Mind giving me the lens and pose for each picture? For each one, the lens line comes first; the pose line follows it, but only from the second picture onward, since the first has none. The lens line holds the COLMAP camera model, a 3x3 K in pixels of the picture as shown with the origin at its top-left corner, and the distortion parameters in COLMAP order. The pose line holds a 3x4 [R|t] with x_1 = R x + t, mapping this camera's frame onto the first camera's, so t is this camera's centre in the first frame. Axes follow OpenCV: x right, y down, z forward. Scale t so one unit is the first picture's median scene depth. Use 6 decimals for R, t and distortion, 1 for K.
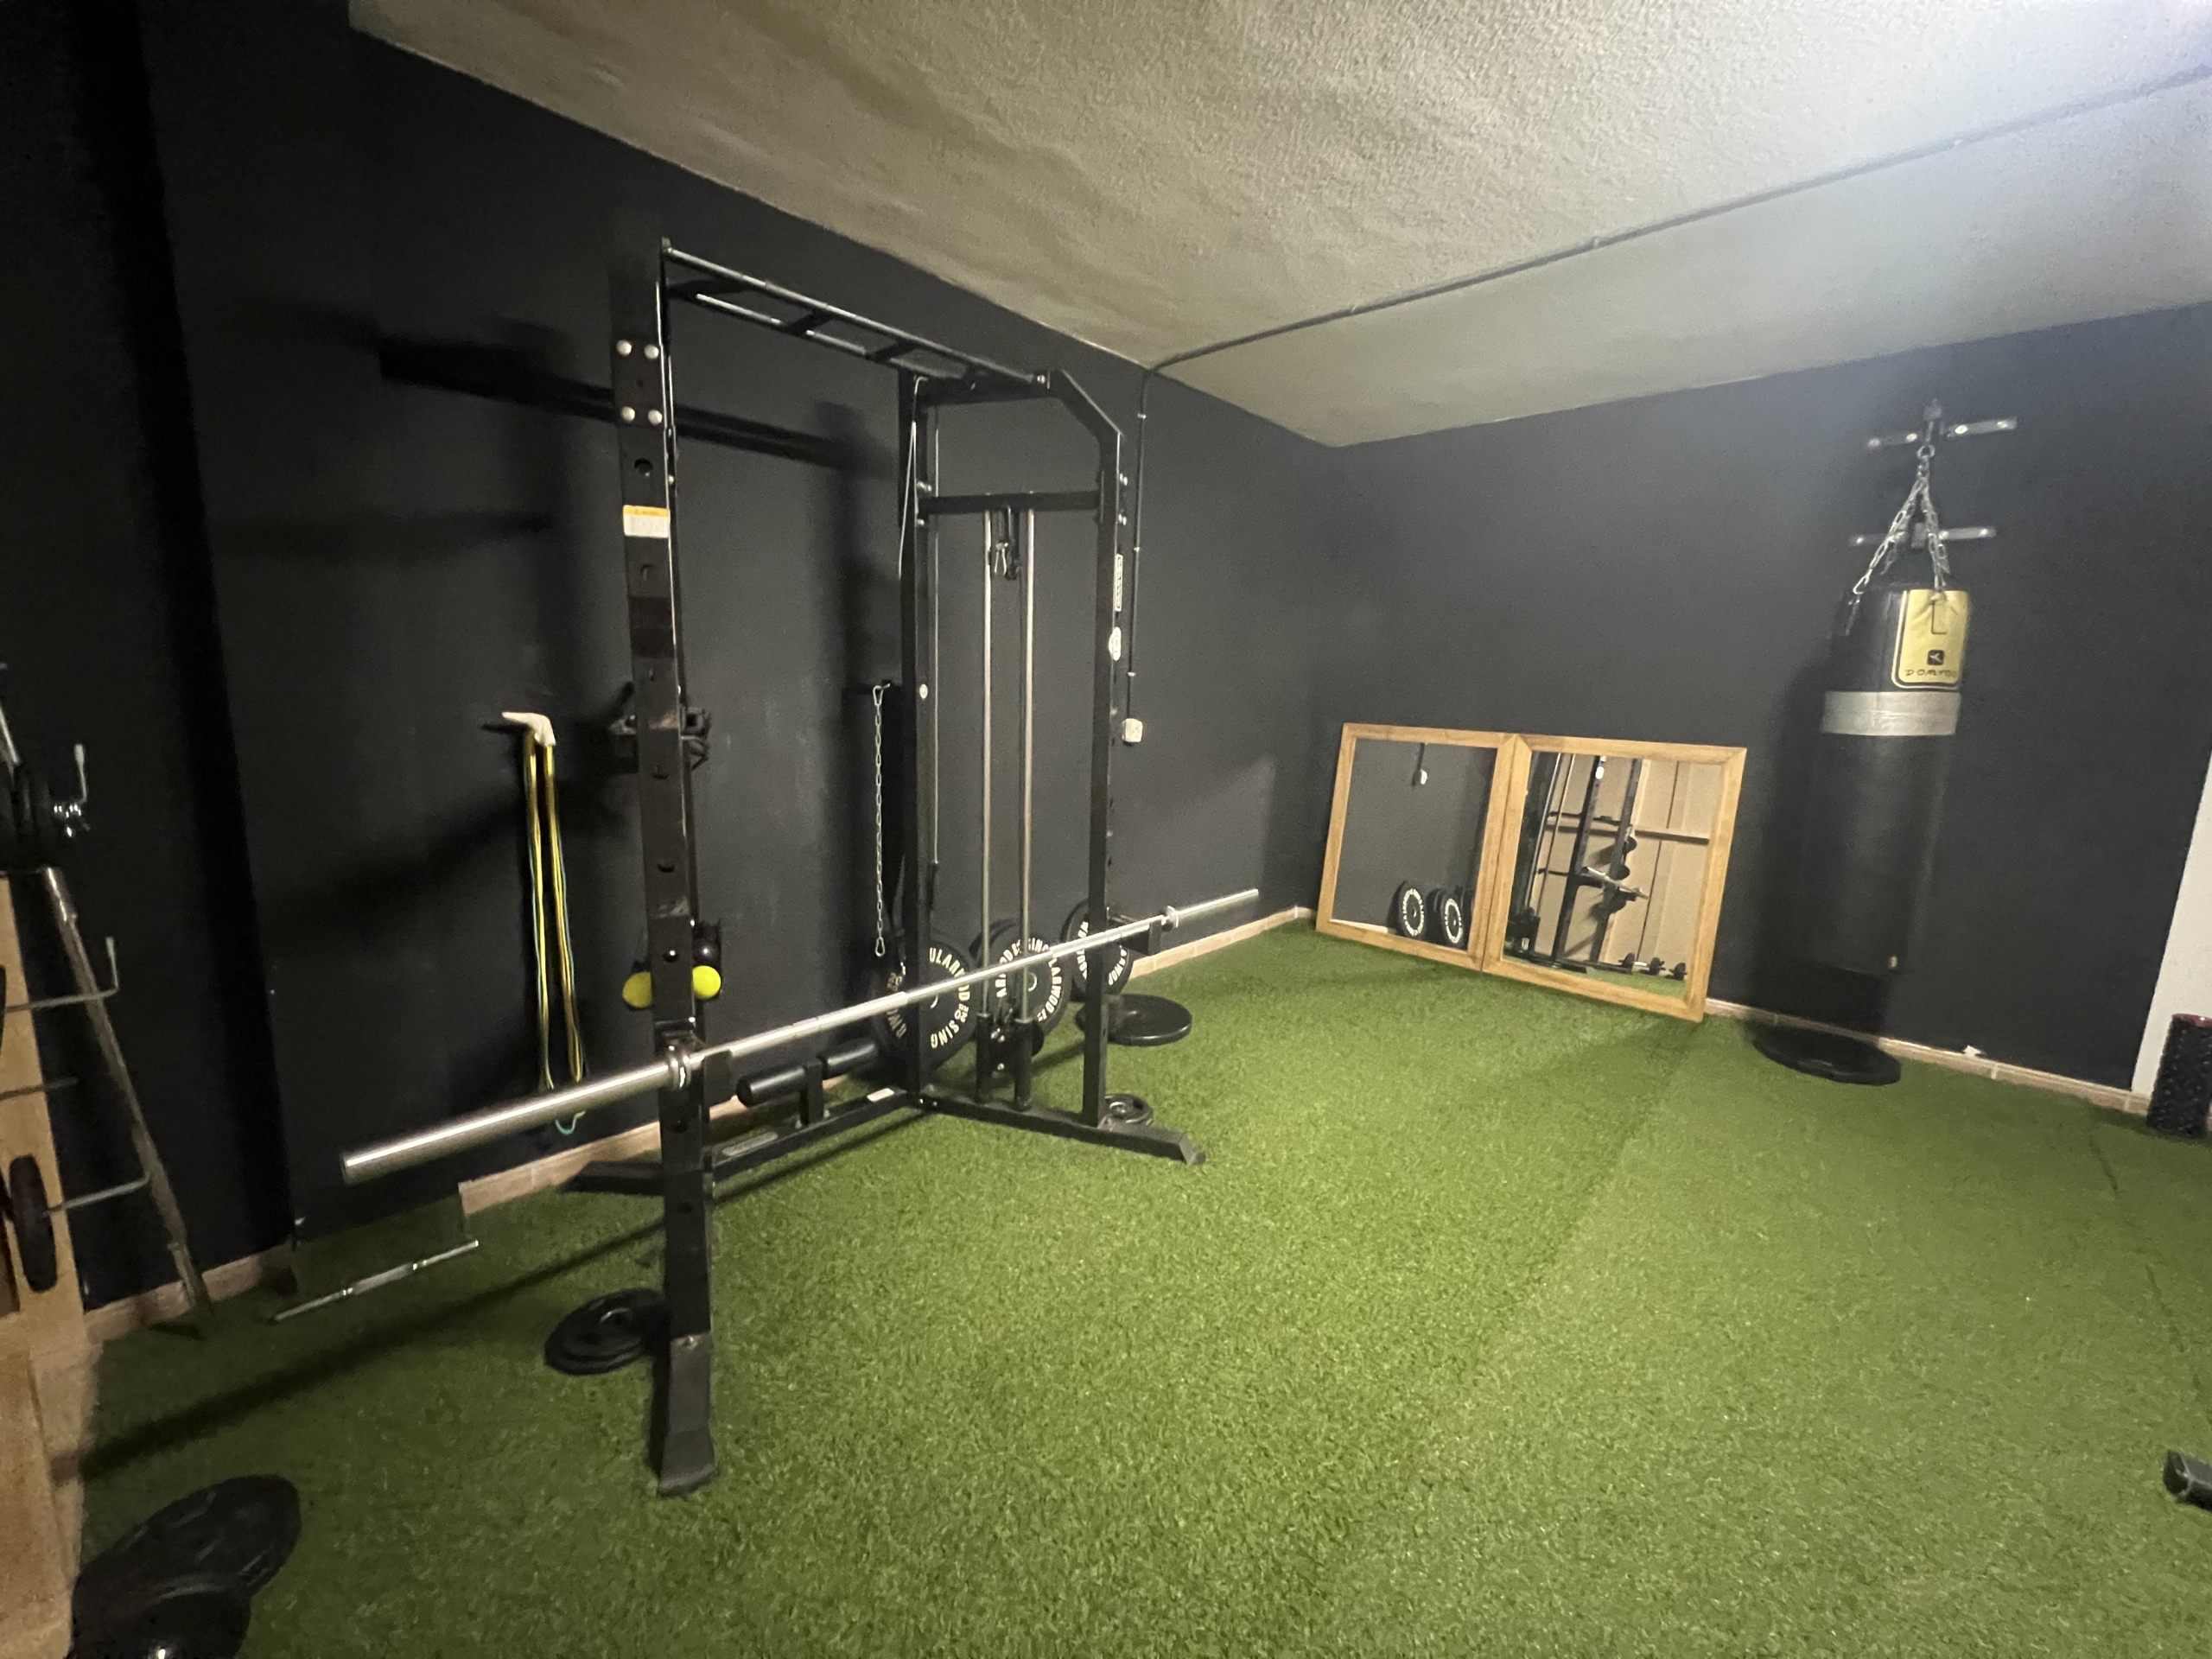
lens RADIAL K [[882.5, 0, 1106.0], [0, 882.5, 829.5], [0, 0, 1]] dist [0.000046, -0.000415]
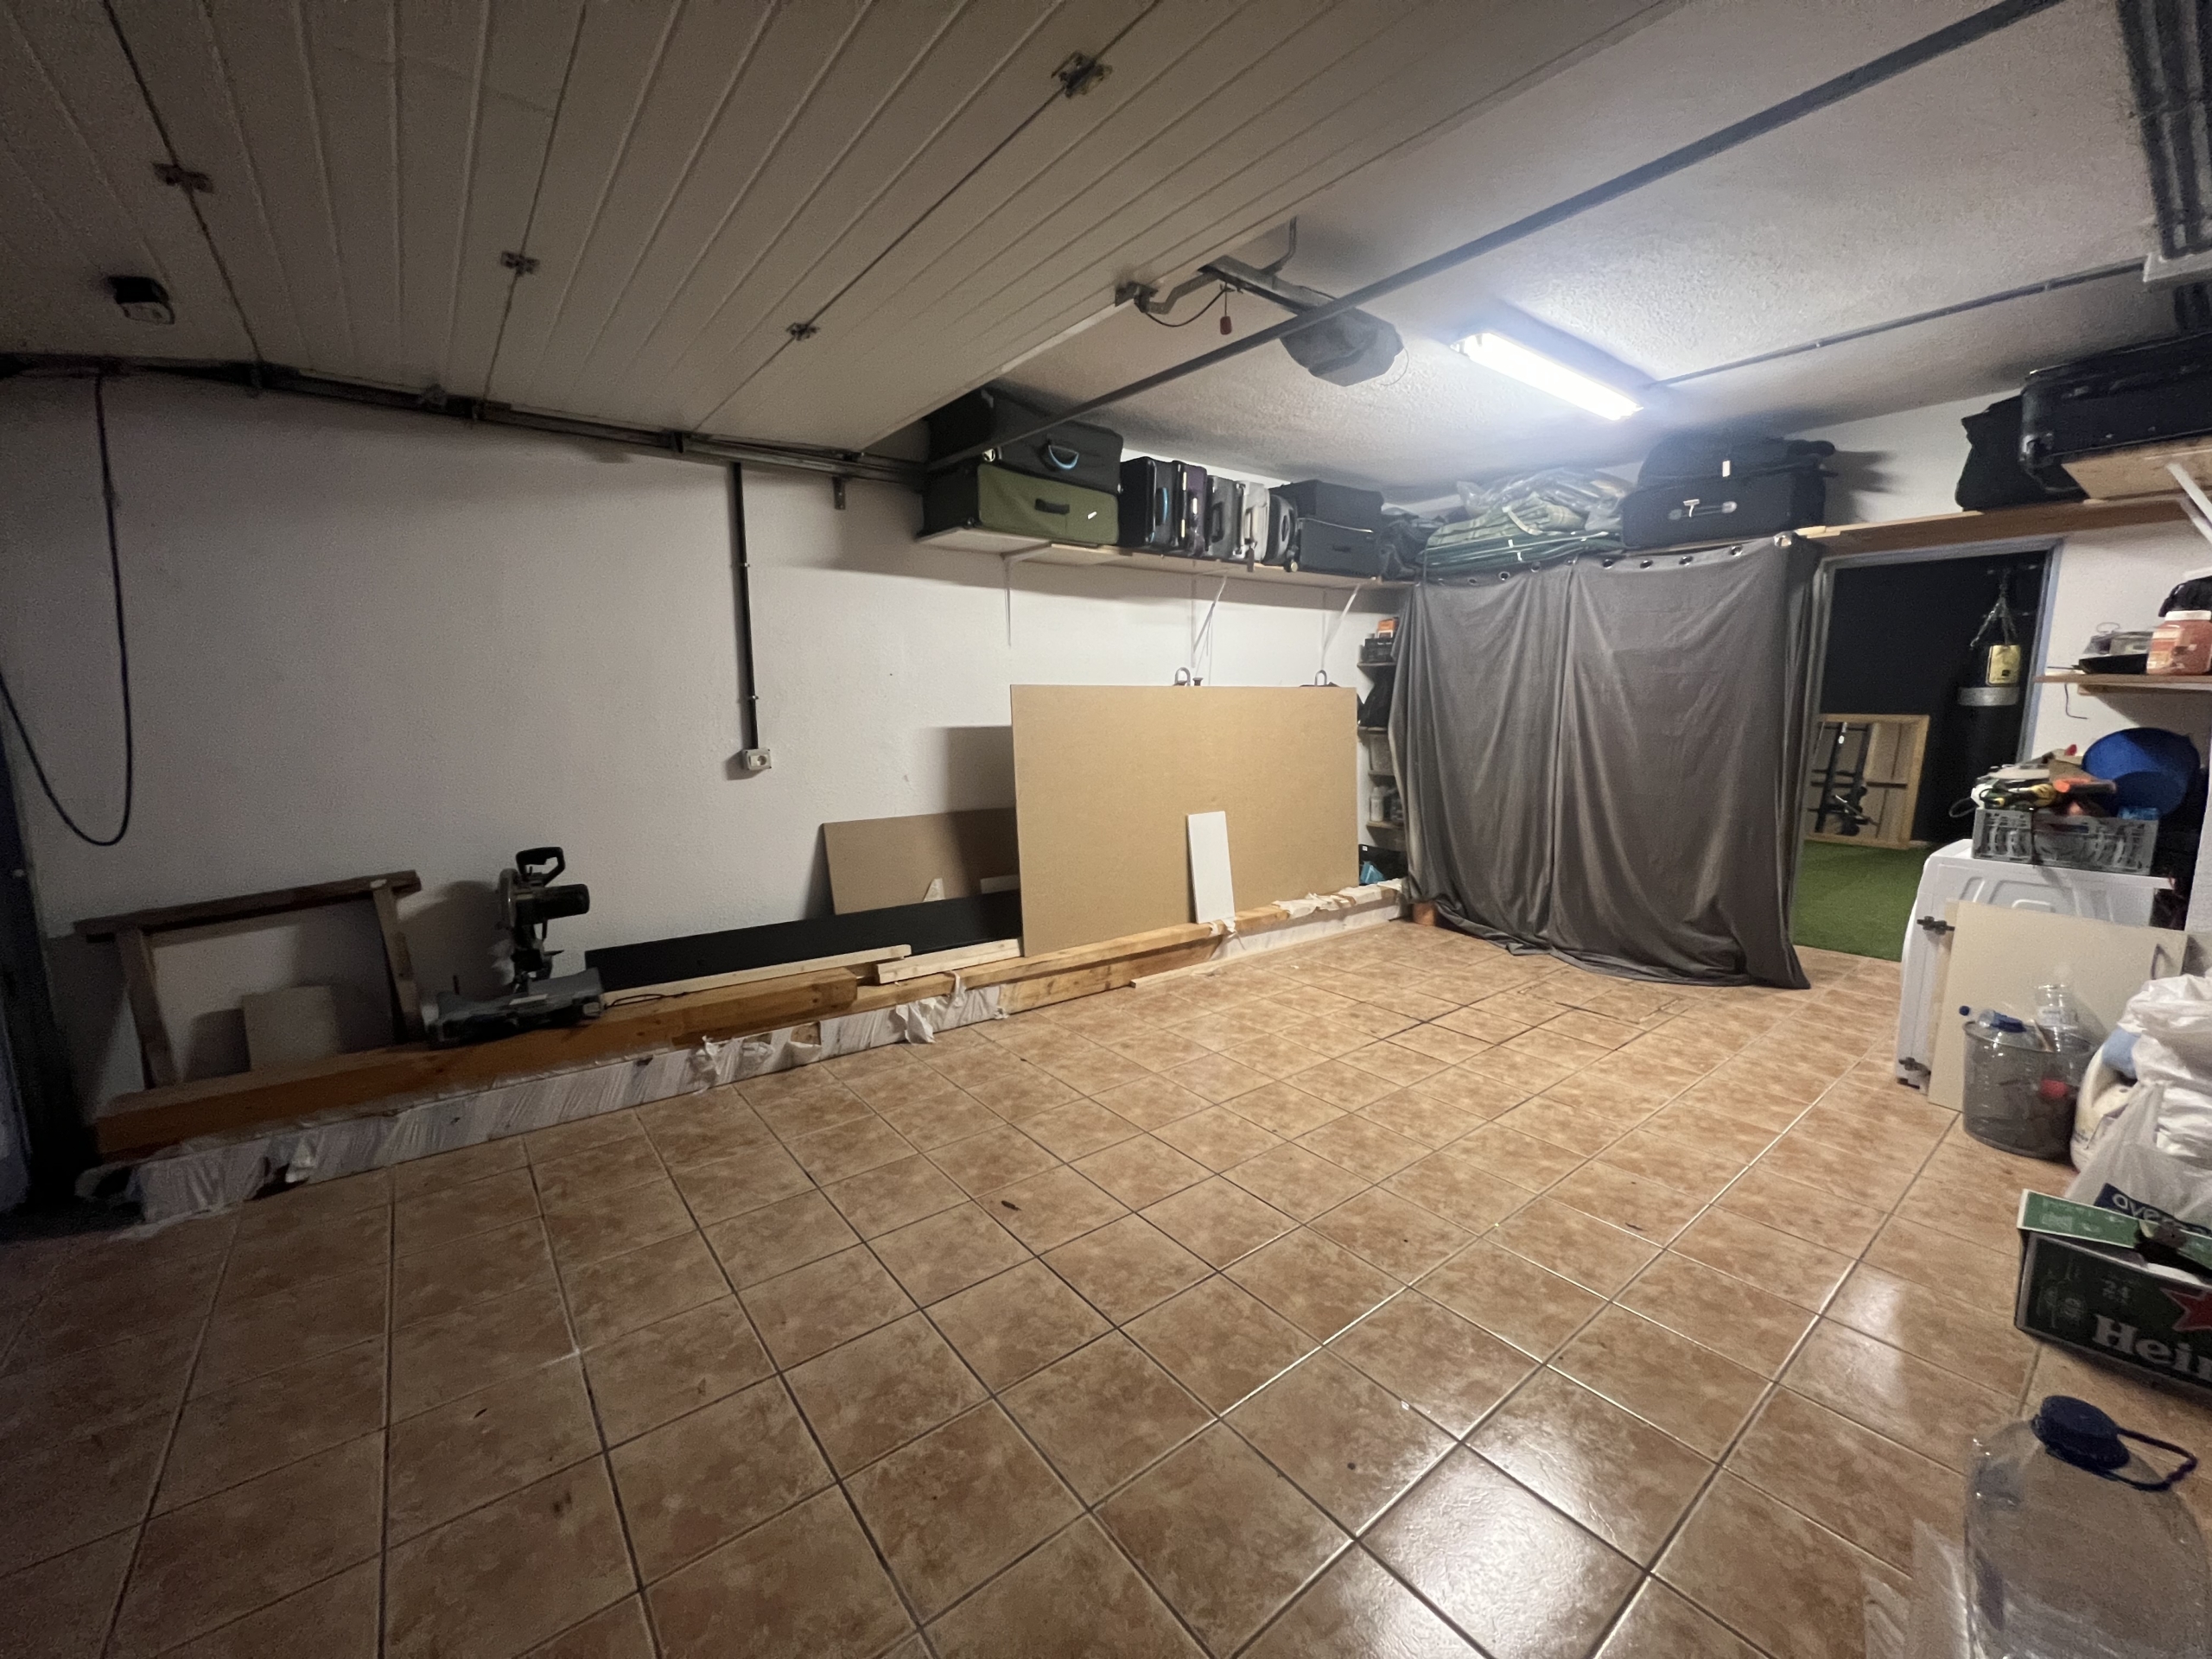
lens RADIAL K [[882.5, 0, 1106.0], [0, 882.5, 829.5], [0, 0, 1]] dist [0.000046, -0.000415]
pose [[0.986019, -0.007053, -0.166481, -0.826609], [0.003841, 0.999800, -0.019605, 0.206008], [0.166586, 0.018691, 0.985850, -1.344862]]
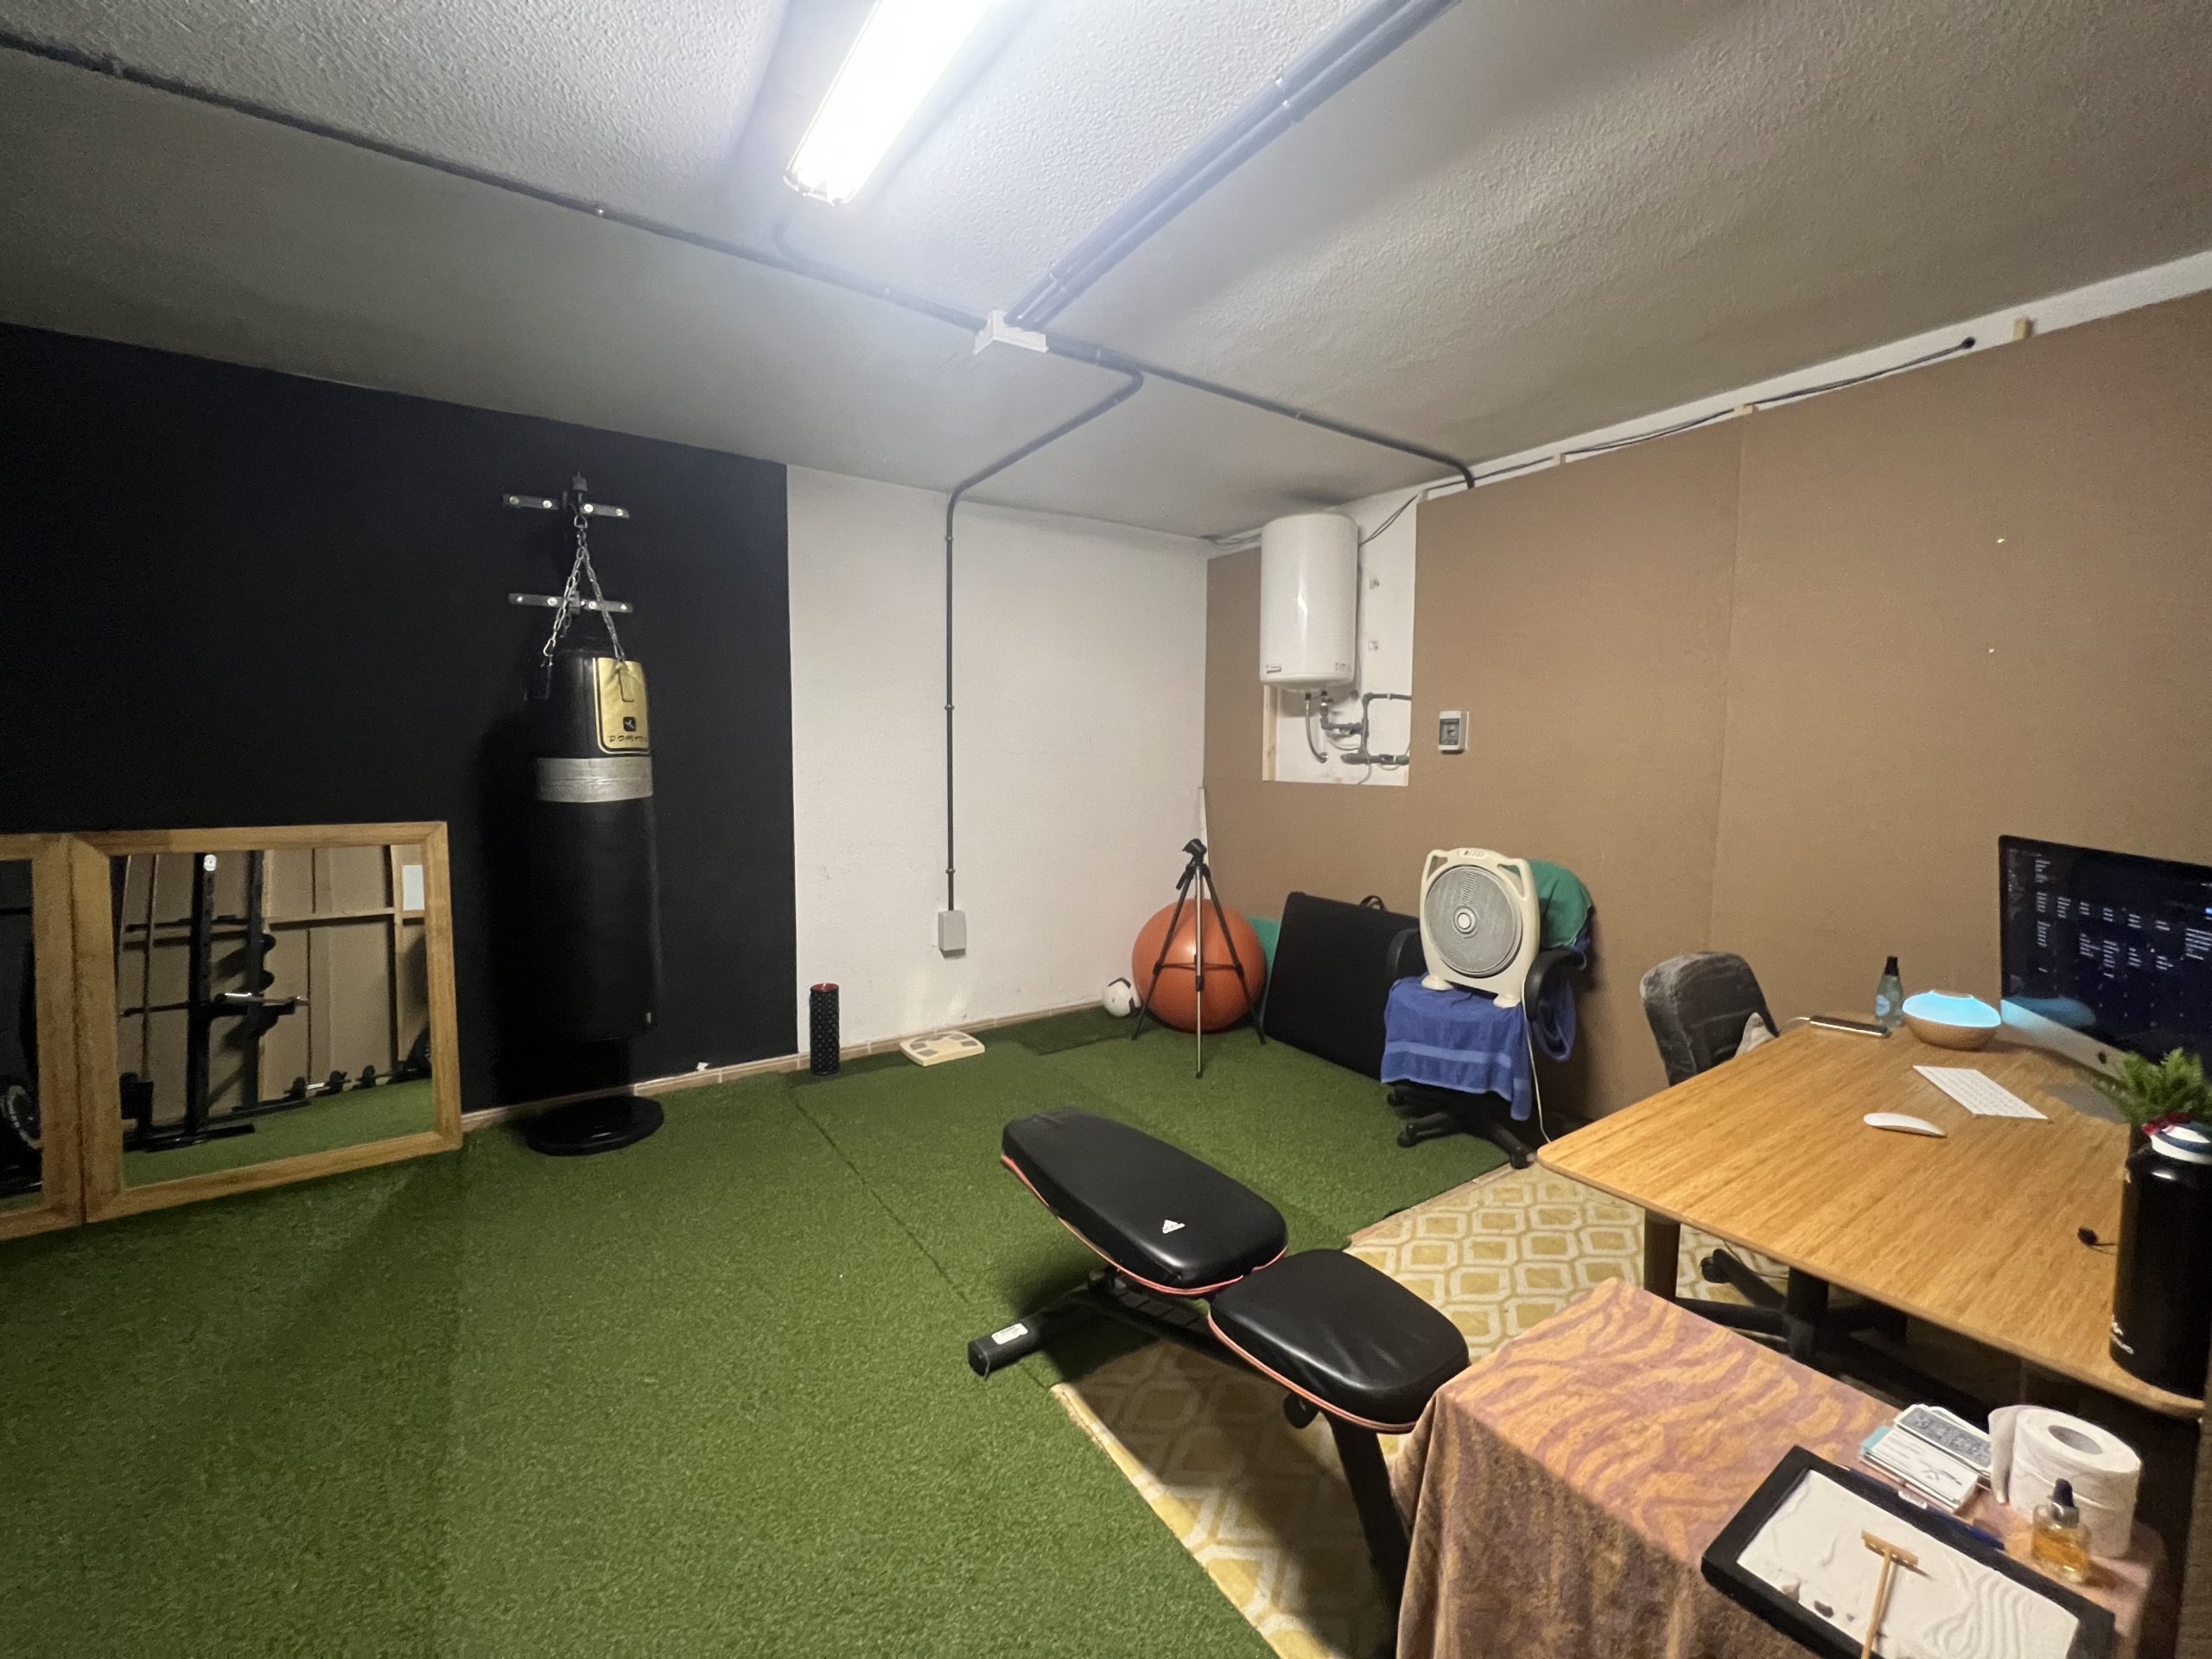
lens RADIAL K [[882.5, 0, 1106.0], [0, 882.5, 829.5], [0, 0, 1]] dist [0.000046, -0.000415]
pose [[0.222637, -0.113926, 0.968222, 0.031413], [0.160304, 0.983908, 0.078911, -0.047590], [-0.961632, 0.137642, 0.237317, 0.168754]]
